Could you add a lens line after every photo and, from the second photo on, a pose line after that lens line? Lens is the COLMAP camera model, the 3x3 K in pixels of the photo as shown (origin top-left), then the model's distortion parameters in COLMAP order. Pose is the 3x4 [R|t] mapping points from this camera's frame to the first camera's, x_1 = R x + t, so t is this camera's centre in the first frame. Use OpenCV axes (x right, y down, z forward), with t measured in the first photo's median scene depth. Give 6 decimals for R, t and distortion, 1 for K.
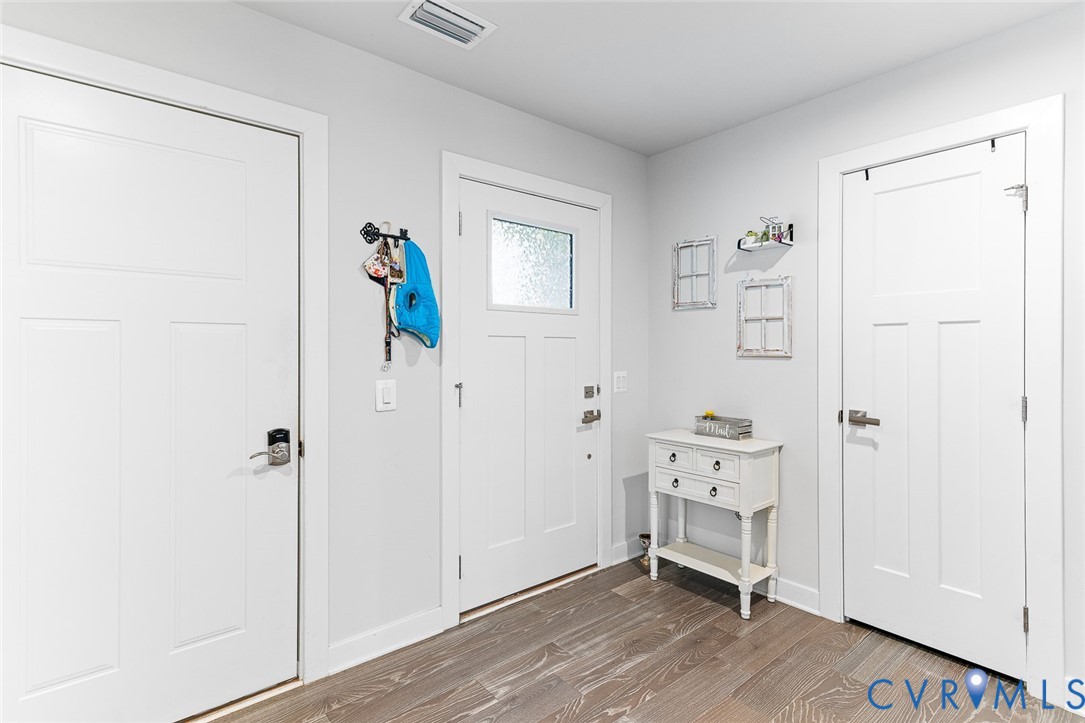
lens RADIAL K [[511.9, 0, 541.4], [0, 511.9, 359.1], [0, 0, 1]] dist [0.012793, -0.000123]
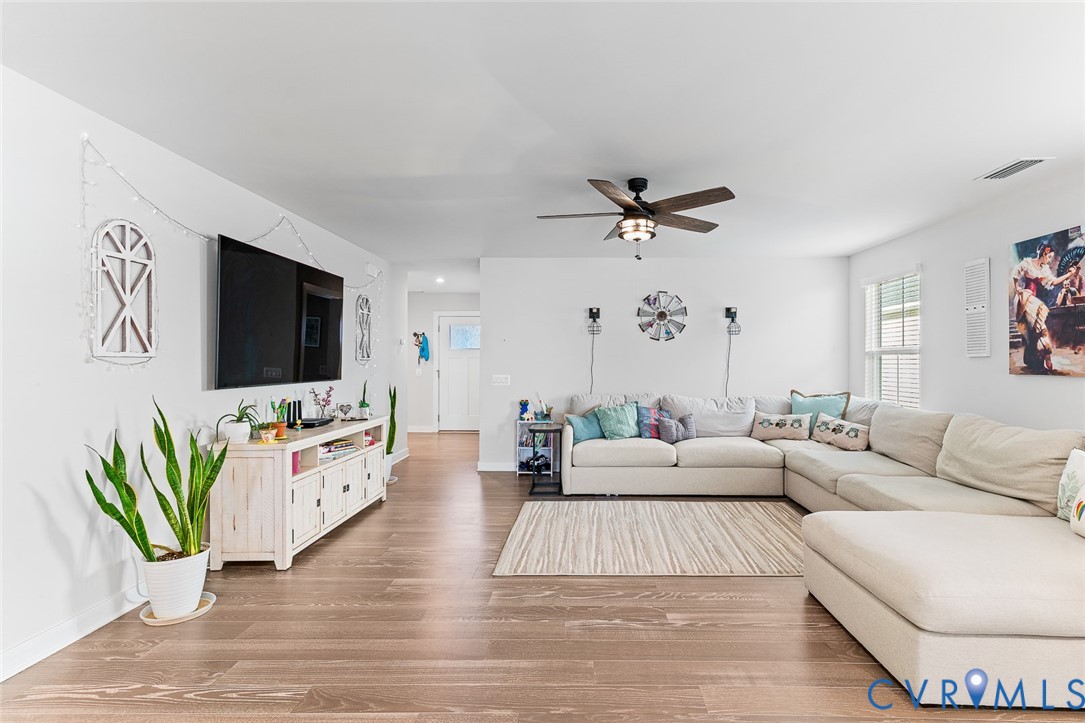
lens RADIAL K [[511.9, 0, 551.7], [0, 511.9, 359.0], [0, 0, 1]] dist [0.012793, -0.000123]
pose [[0.739097, -0.002144, -0.673595, 3.335974], [-0.006703, 0.999922, -0.010537, -0.001373], [0.673565, 0.012303, 0.739025, -1.378783]]
